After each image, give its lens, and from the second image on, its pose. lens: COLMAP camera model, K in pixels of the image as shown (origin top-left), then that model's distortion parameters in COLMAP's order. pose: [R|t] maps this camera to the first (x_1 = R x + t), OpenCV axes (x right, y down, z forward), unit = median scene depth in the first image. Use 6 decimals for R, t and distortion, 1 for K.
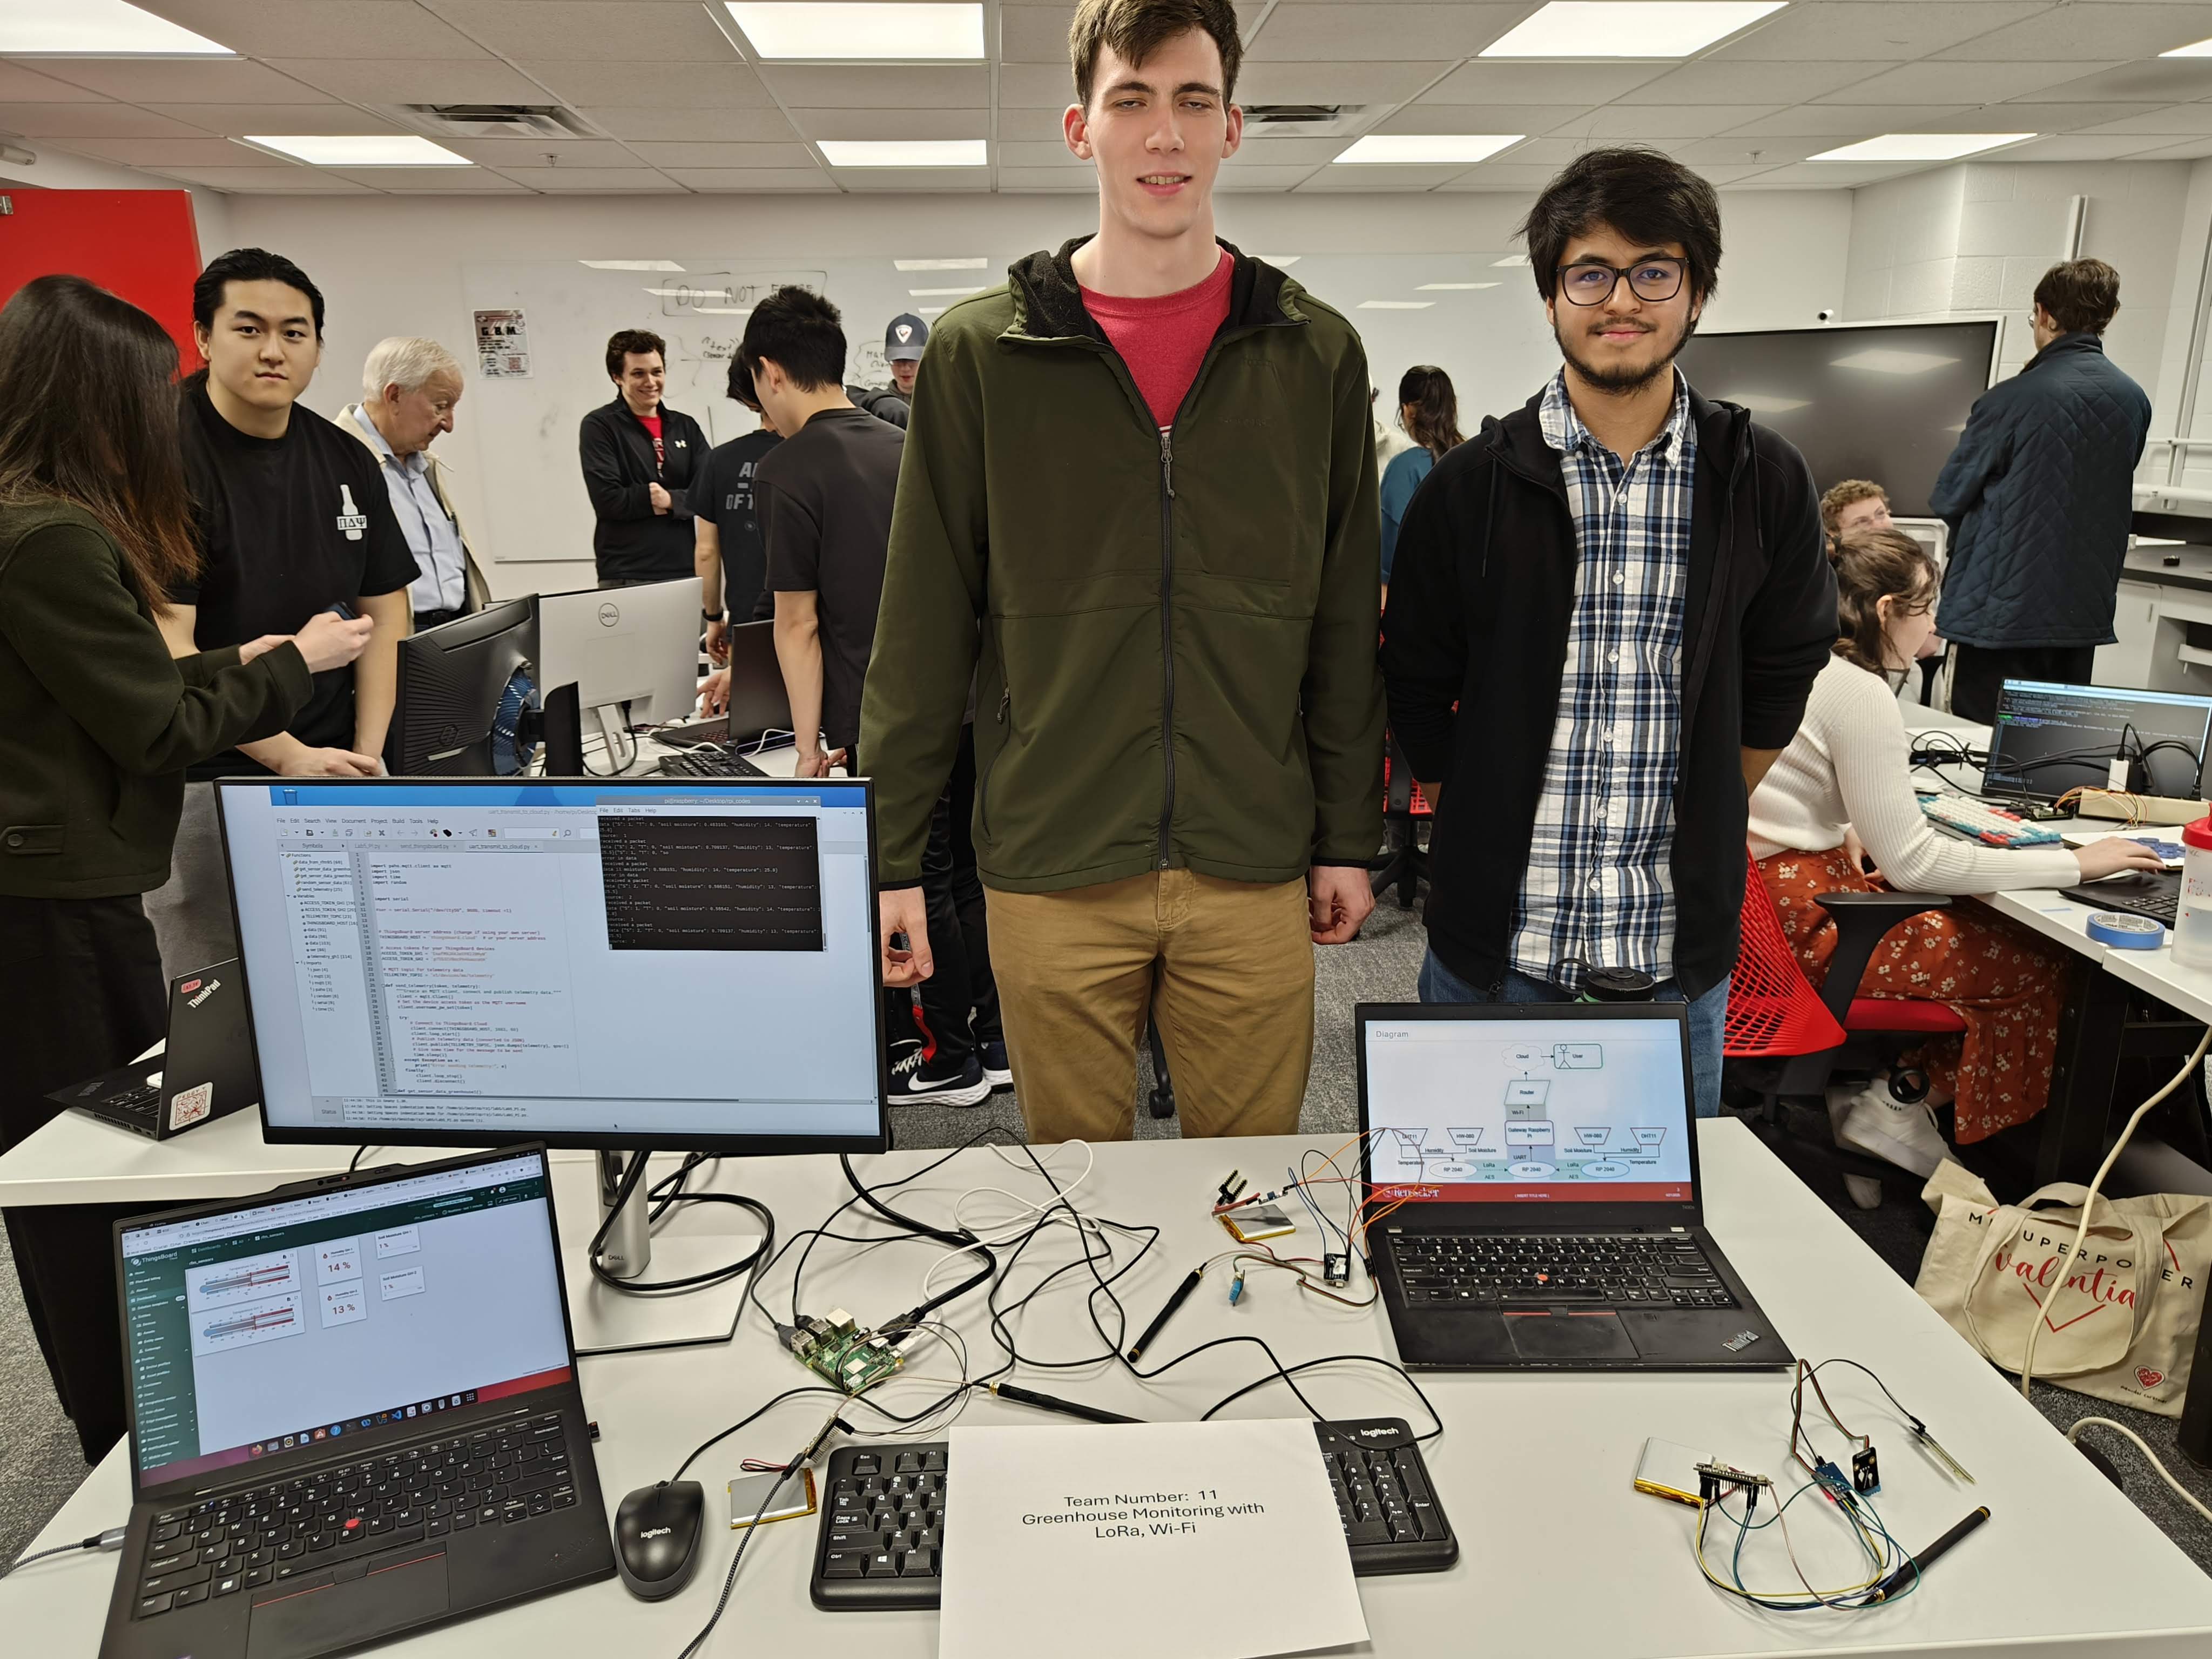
lens RADIAL K [[1586.0, 0, 1095.6], [0, 1586.0, 833.6], [0, 0, 1]] dist [0.023636, -0.030986]
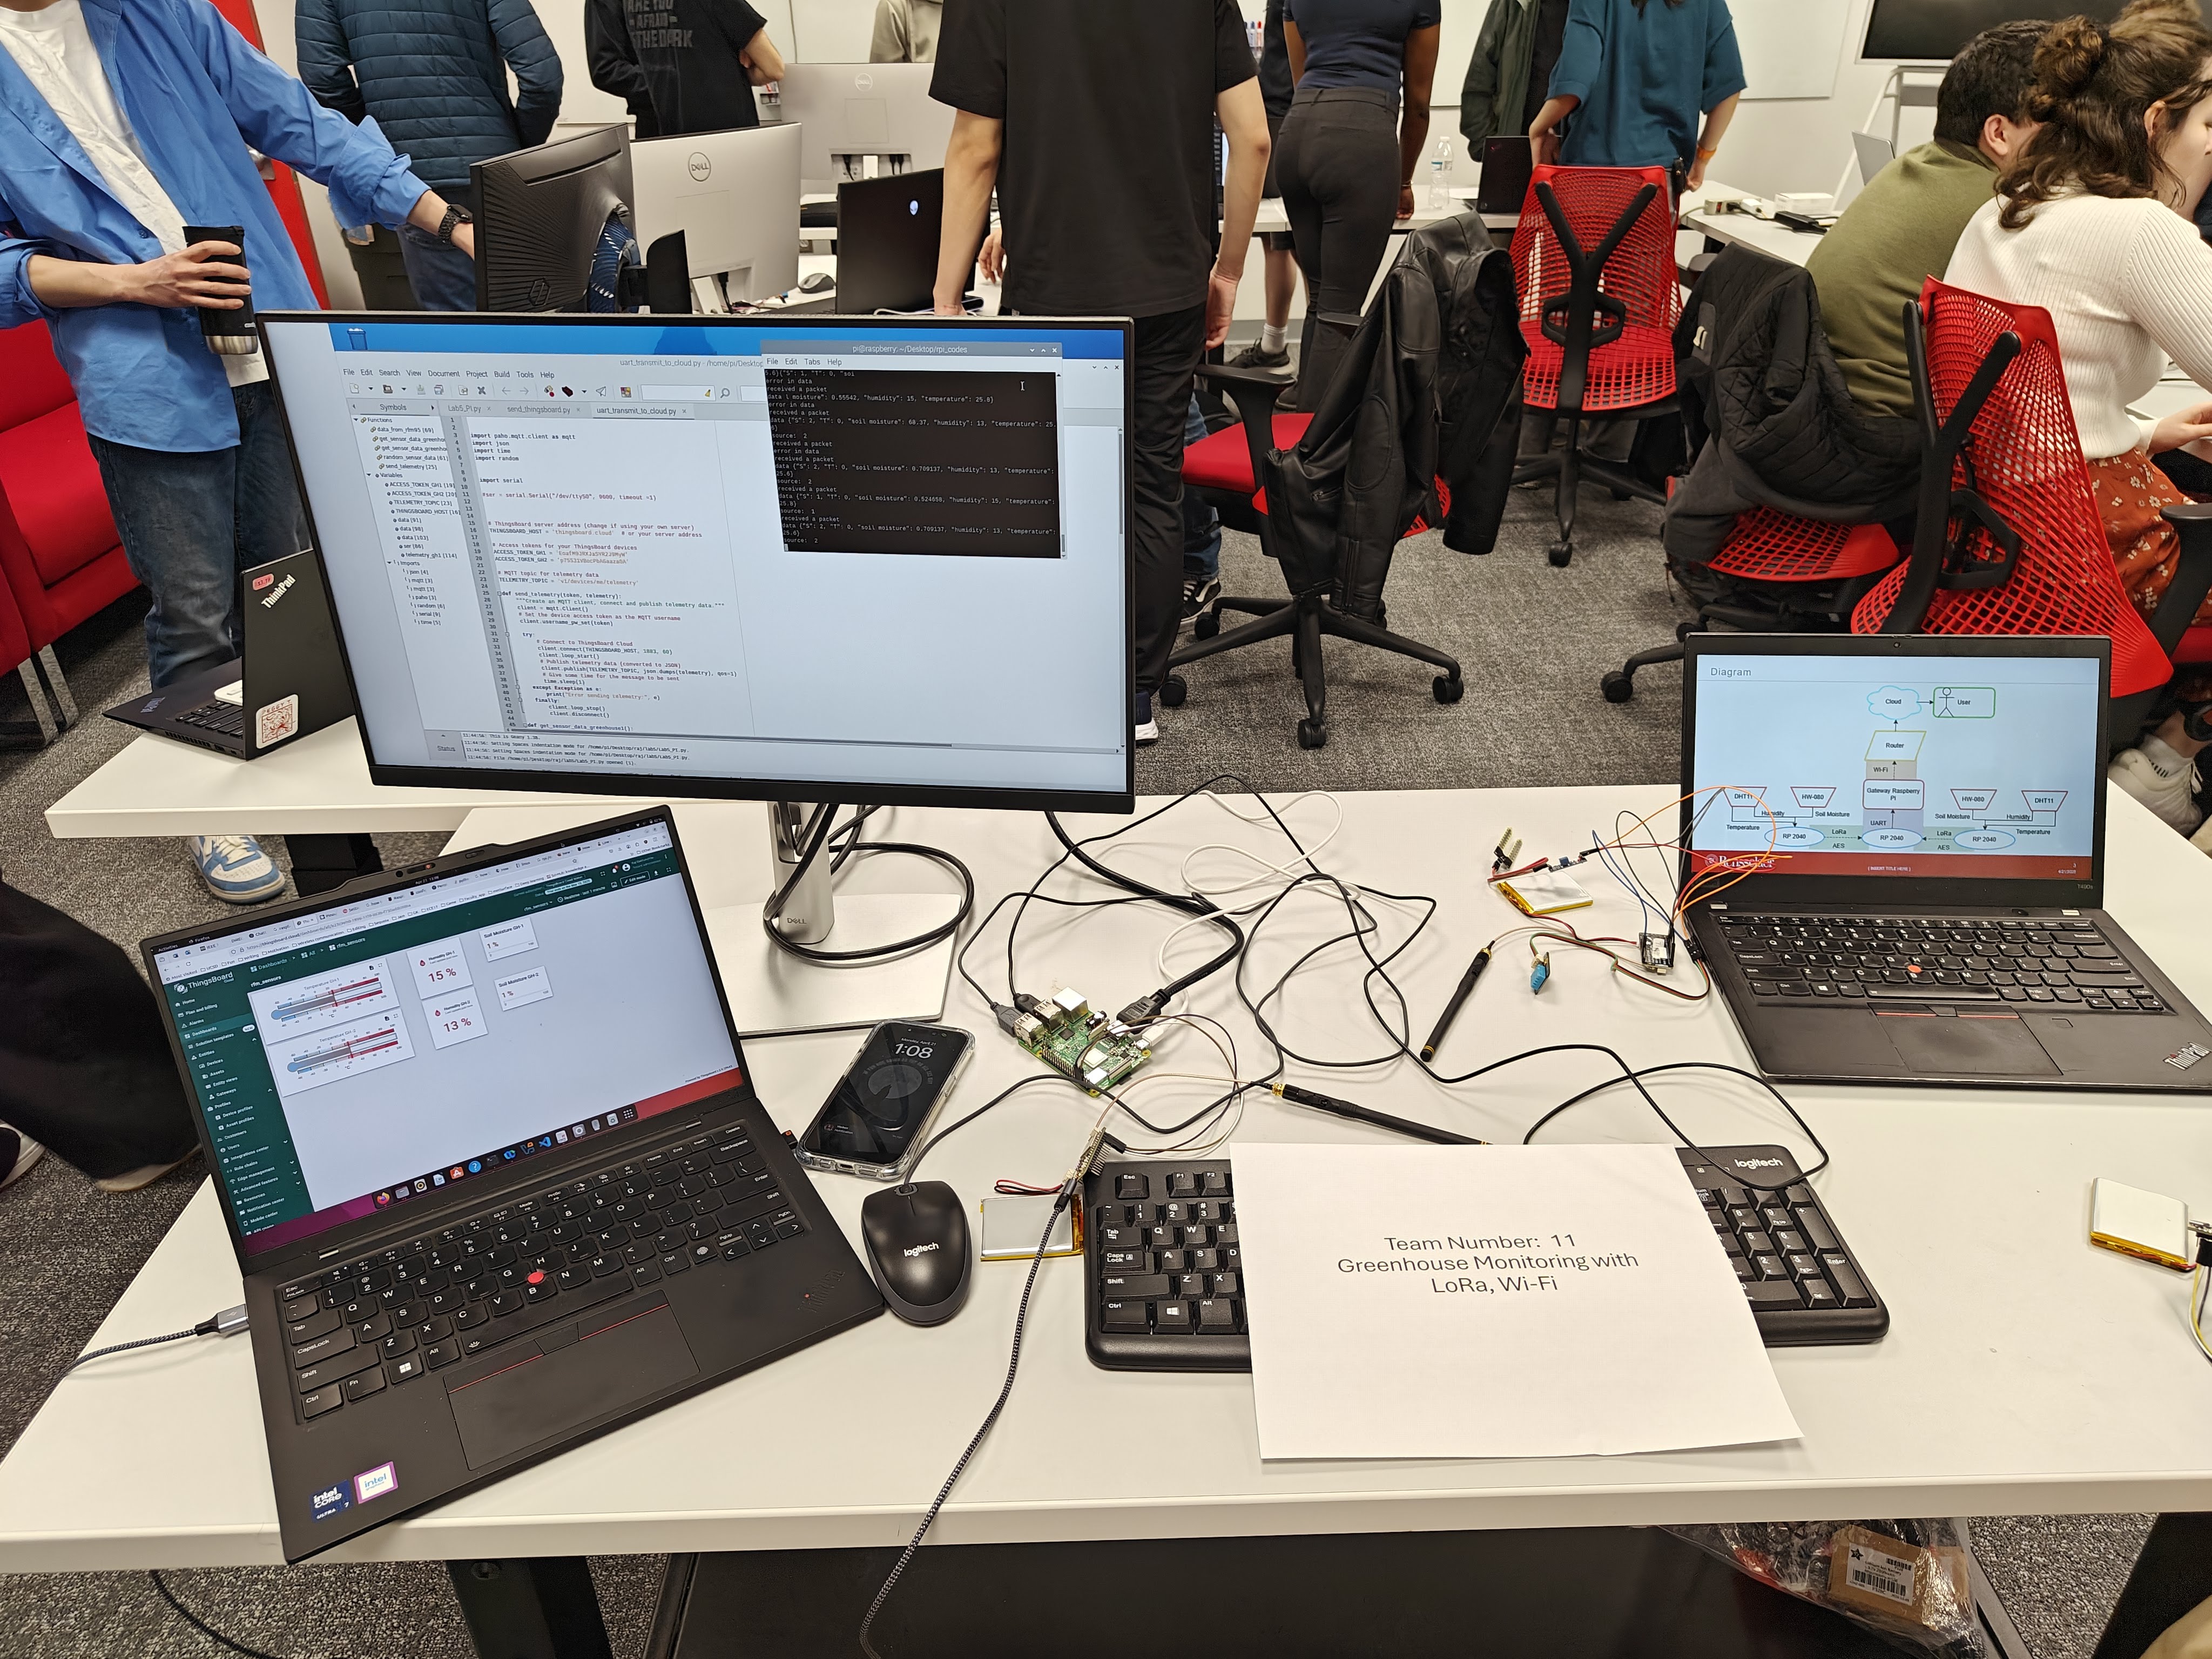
lens RADIAL K [[1527.6, 0, 1106.0], [0, 1527.6, 829.5], [0, 0, 1]] dist [0.065924, -0.152292]
pose [[0.999426, 0.017959, -0.028731, -0.121247], [-0.010561, 0.970844, 0.239480, 0.022992], [0.032194, -0.239039, 0.970476, 0.238405]]
